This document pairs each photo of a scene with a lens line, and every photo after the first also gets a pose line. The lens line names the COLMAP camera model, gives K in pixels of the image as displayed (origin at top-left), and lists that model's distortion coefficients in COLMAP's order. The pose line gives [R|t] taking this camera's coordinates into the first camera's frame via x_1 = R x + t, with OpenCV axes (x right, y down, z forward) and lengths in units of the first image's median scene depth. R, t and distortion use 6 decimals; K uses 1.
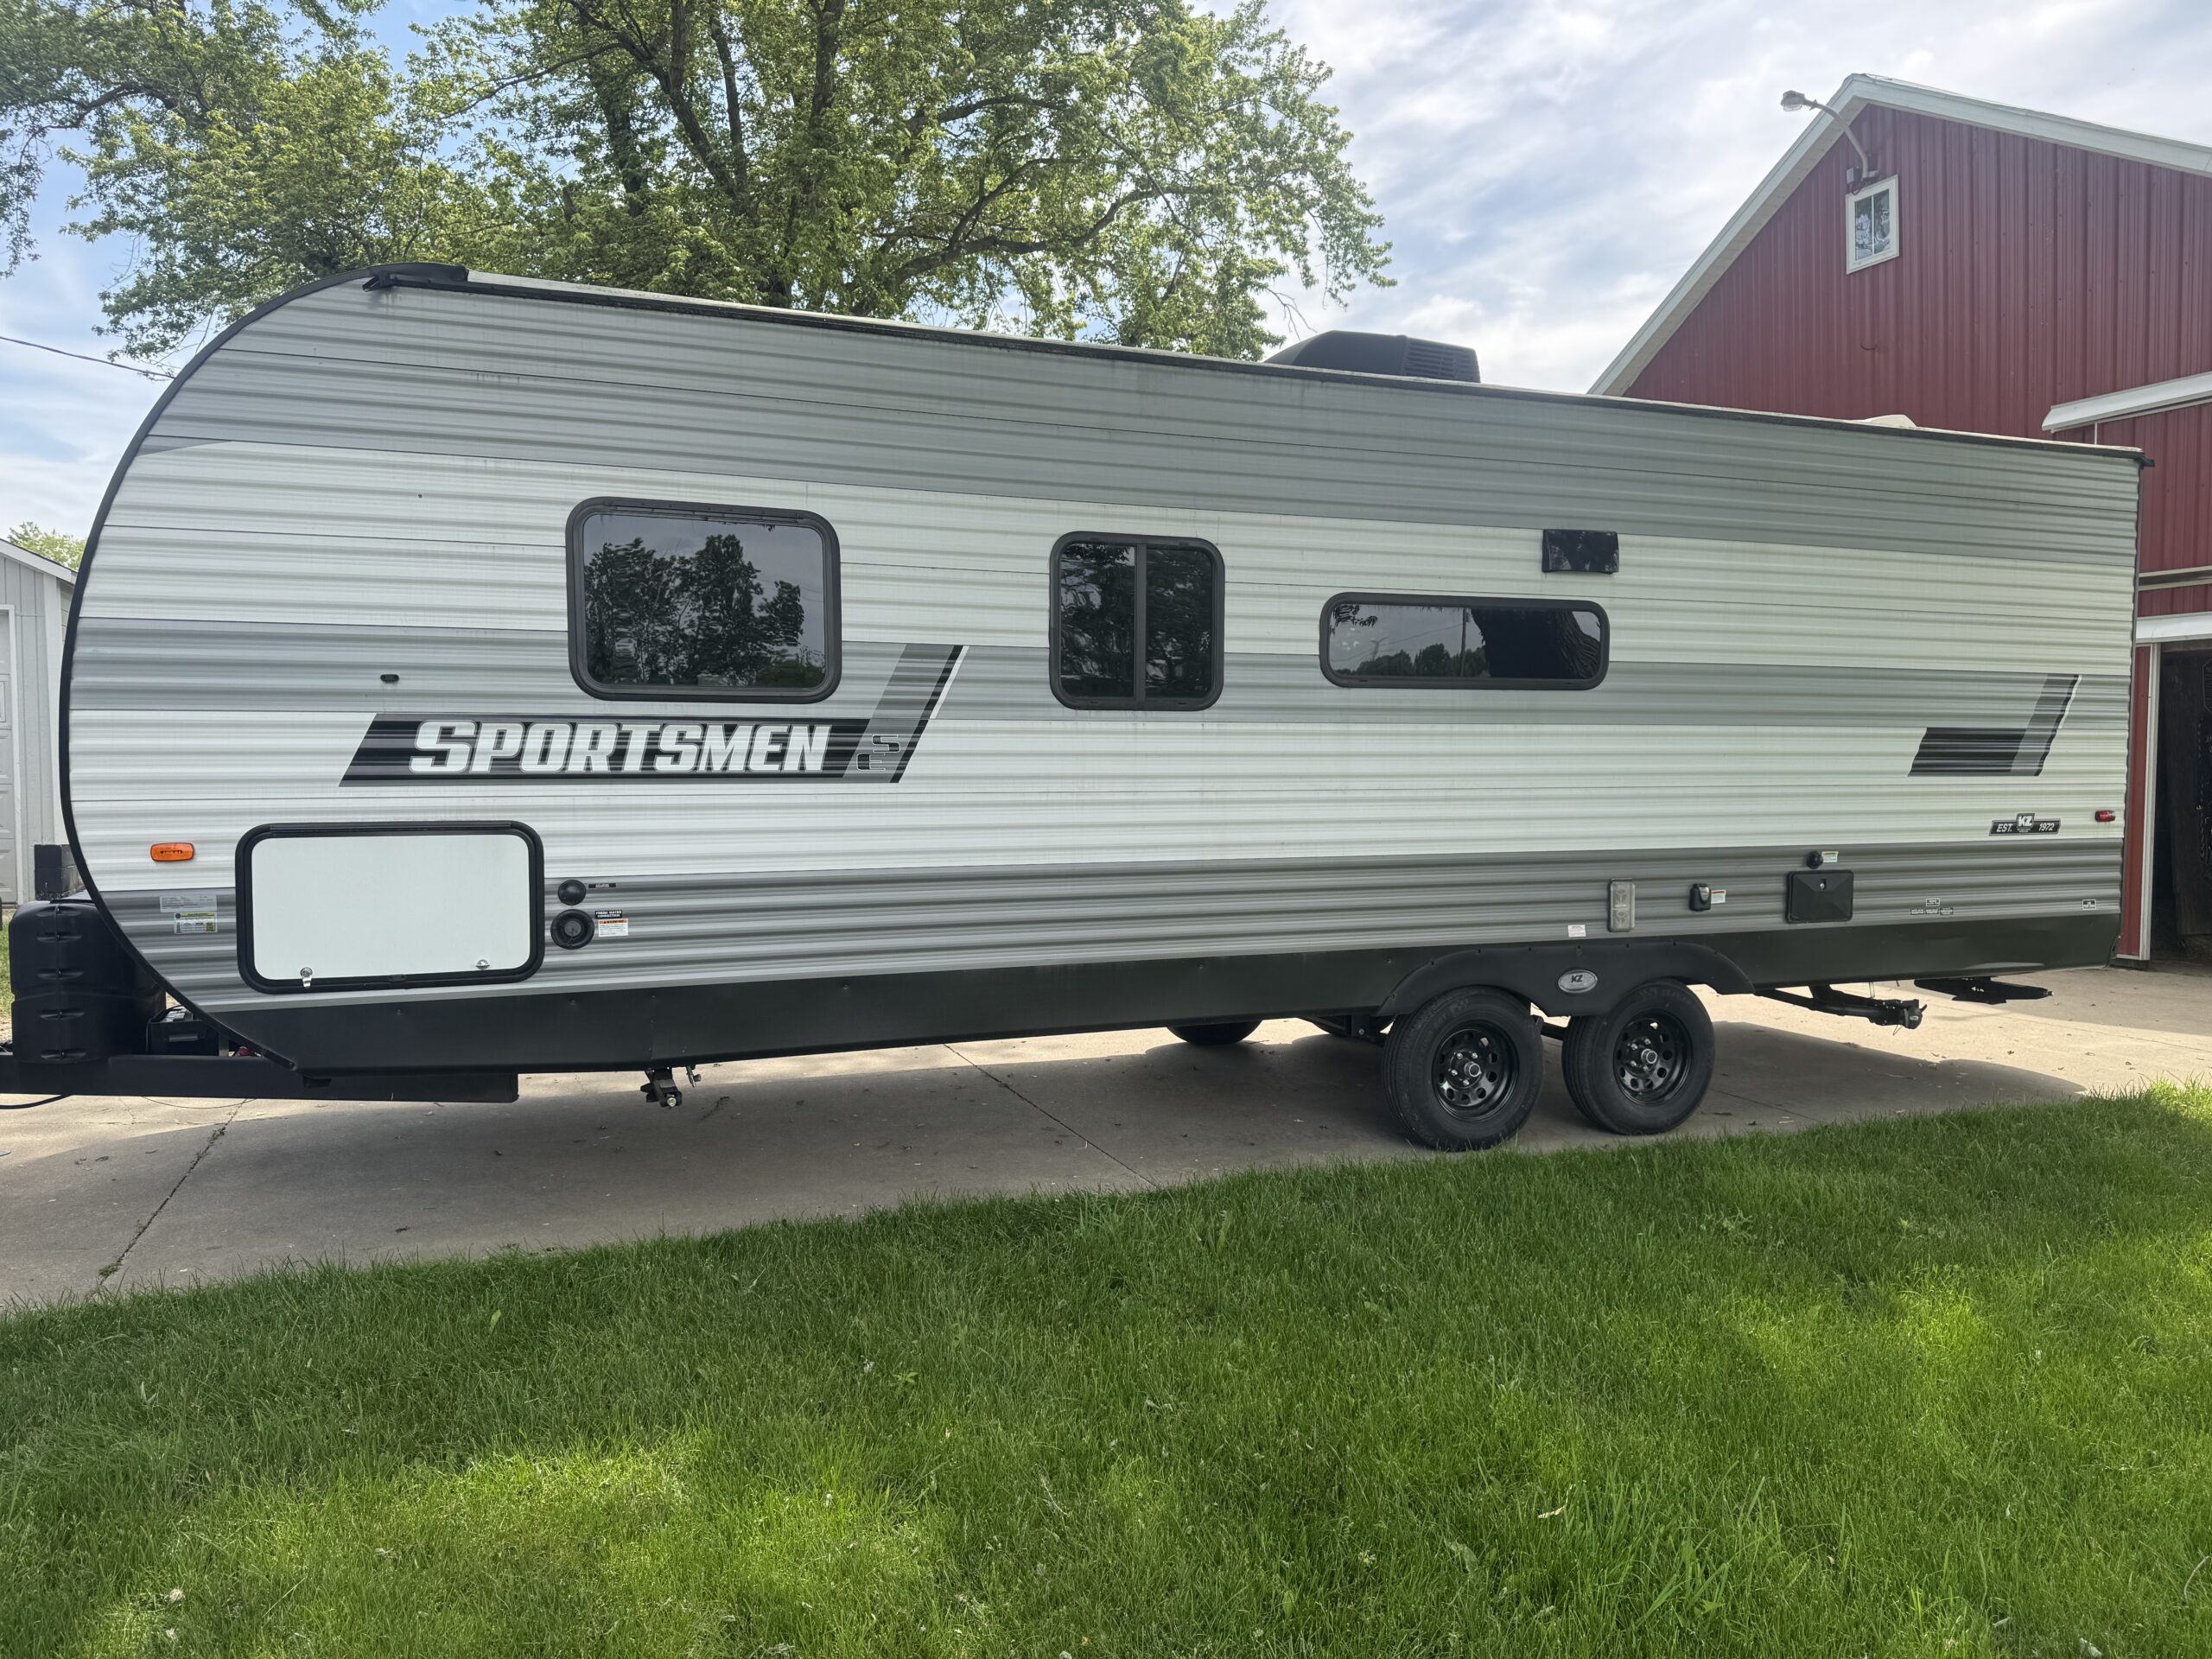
lens RADIAL K [[1572.3, 0, 1094.1], [0, 1572.3, 845.1], [0, 0, 1]] dist [0.043041, -0.050538]
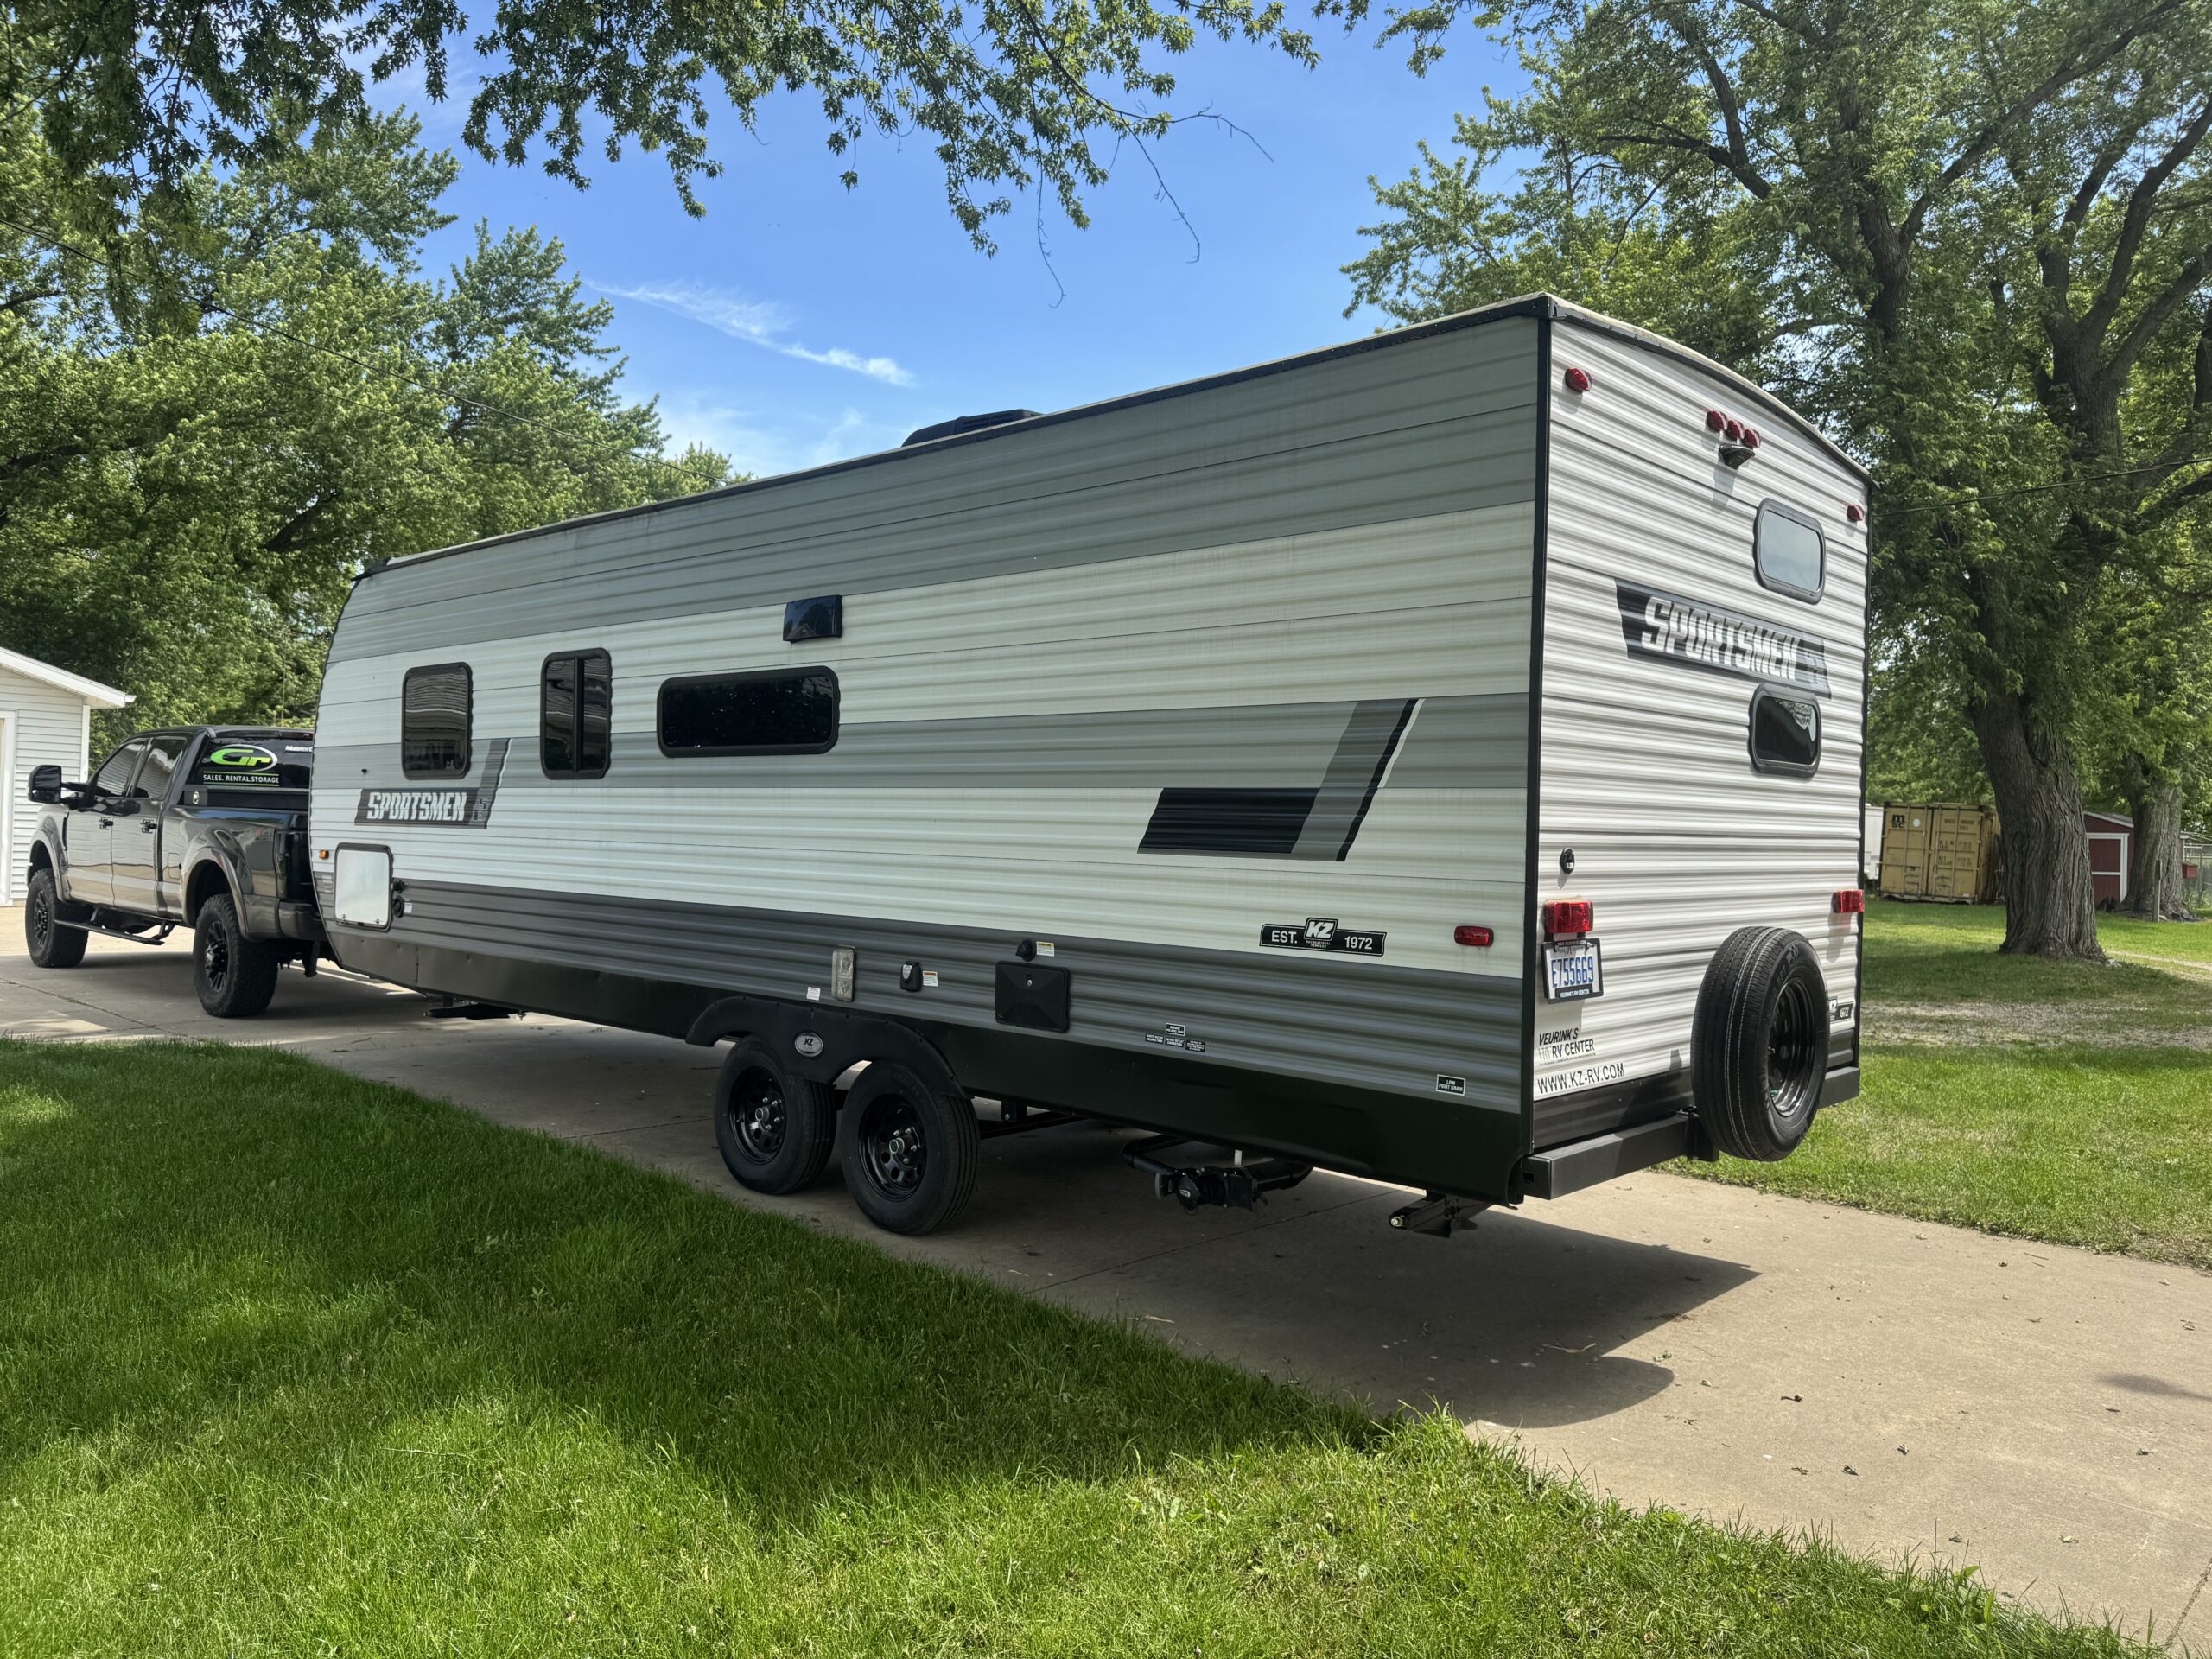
lens RADIAL K [[1572.3, 0, 1087.7], [0, 1572.3, 806.8], [0, 0, 1]] dist [0.043041, -0.050538]
pose [[0.431663, 0.002144, -0.902032, 1.230826], [-0.064503, 0.997511, -0.028497, -0.044553], [0.899726, 0.070485, 0.430727, 0.690185]]
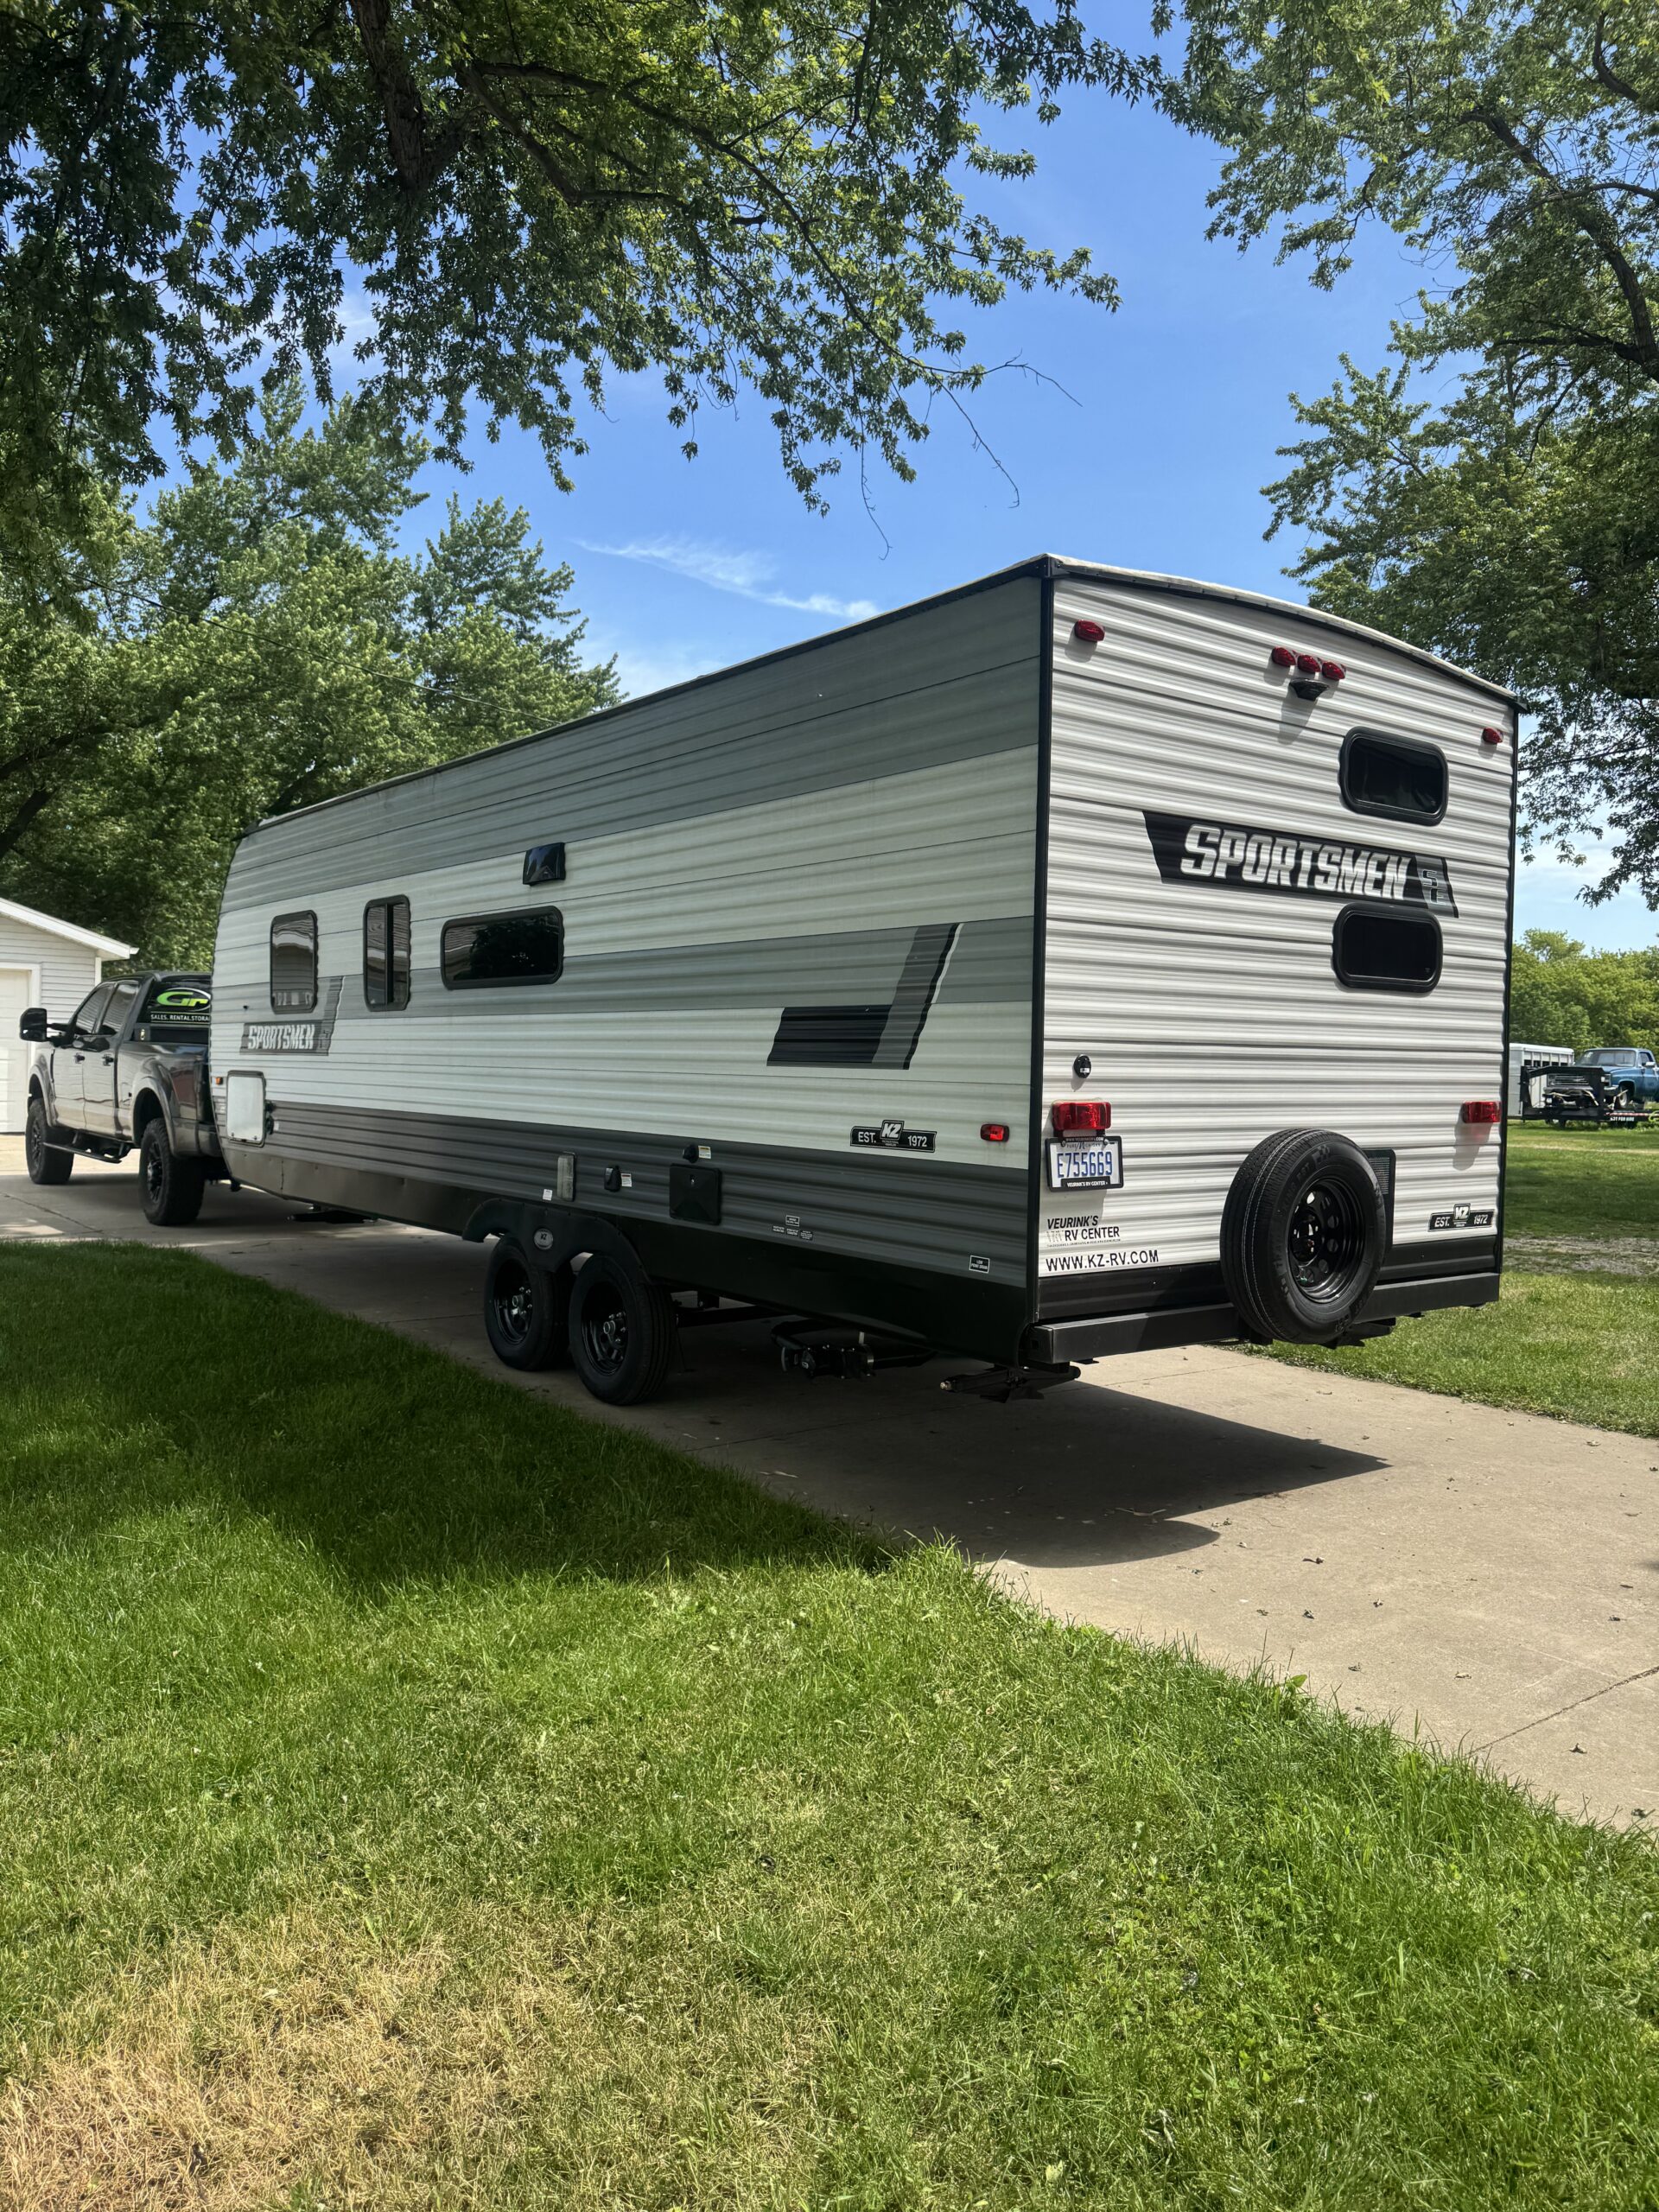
lens RADIAL K [[1572.3, 0, 817.4], [0, 1572.3, 1085.4], [0, 0, 1]] dist [0.043041, -0.050538]
pose [[0.274383, 0.022502, -0.961357, 1.392360], [-0.062657, 0.998020, 0.005477, -0.041085], [0.959577, 0.058733, 0.275249, 0.835657]]
